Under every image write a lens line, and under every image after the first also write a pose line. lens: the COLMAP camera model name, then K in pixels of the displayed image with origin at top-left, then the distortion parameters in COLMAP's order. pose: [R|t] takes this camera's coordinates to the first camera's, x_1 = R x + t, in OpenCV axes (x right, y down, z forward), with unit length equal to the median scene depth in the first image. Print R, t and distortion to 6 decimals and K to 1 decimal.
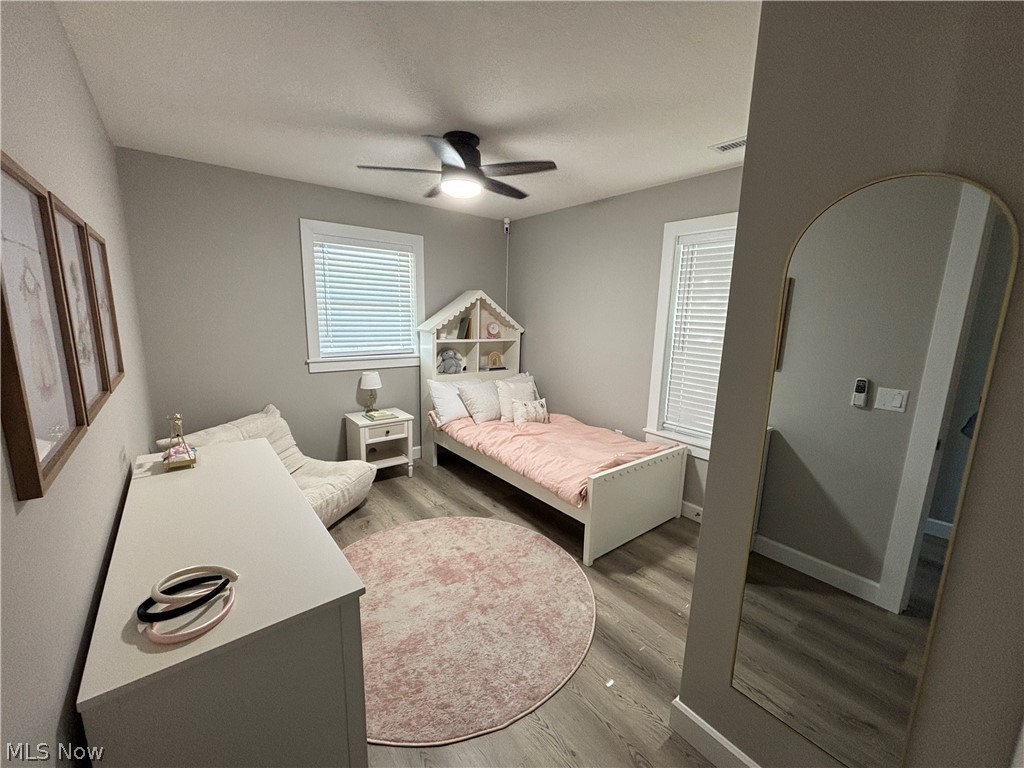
lens RADIAL K [[408.3, 0, 512.0], [0, 408.3, 384.0], [0, 0, 1]] dist [0.003905, 0.000272]
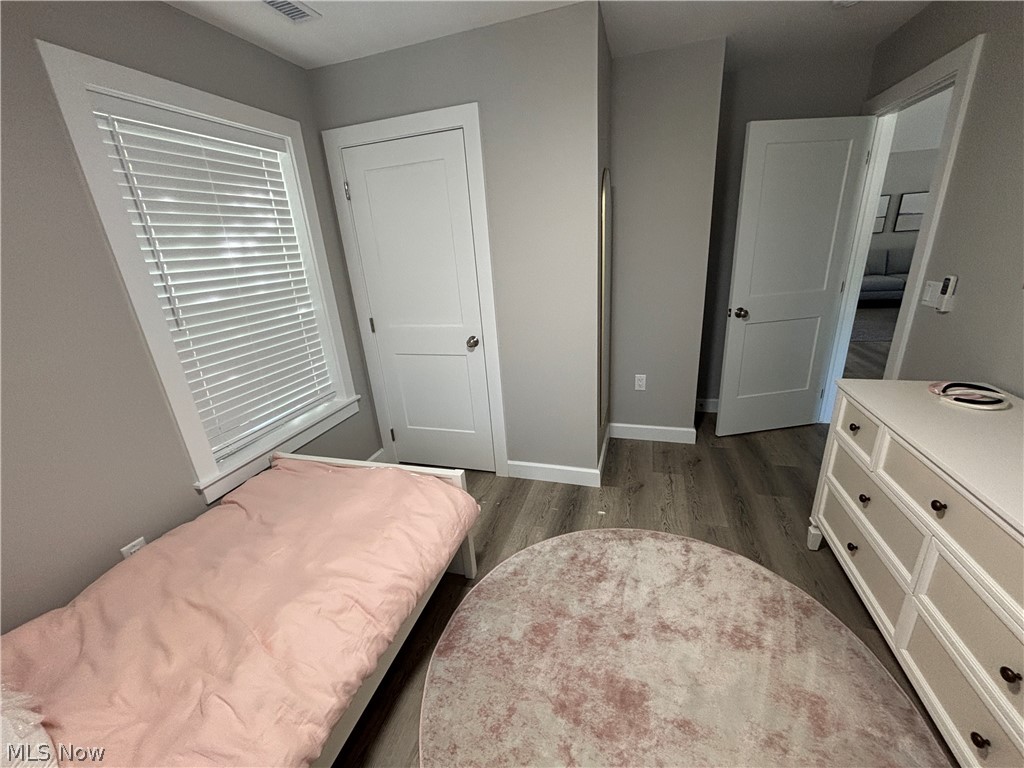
lens RADIAL K [[408.3, 0, 512.0], [0, 408.3, 384.0], [0, 0, 1]] dist [0.003905, 0.000272]
pose [[-0.558366, -0.265590, 0.785932, -0.307804], [0.197560, 0.877544, 0.436905, -0.170796], [-0.805728, 0.399222, -0.437521, 0.920179]]
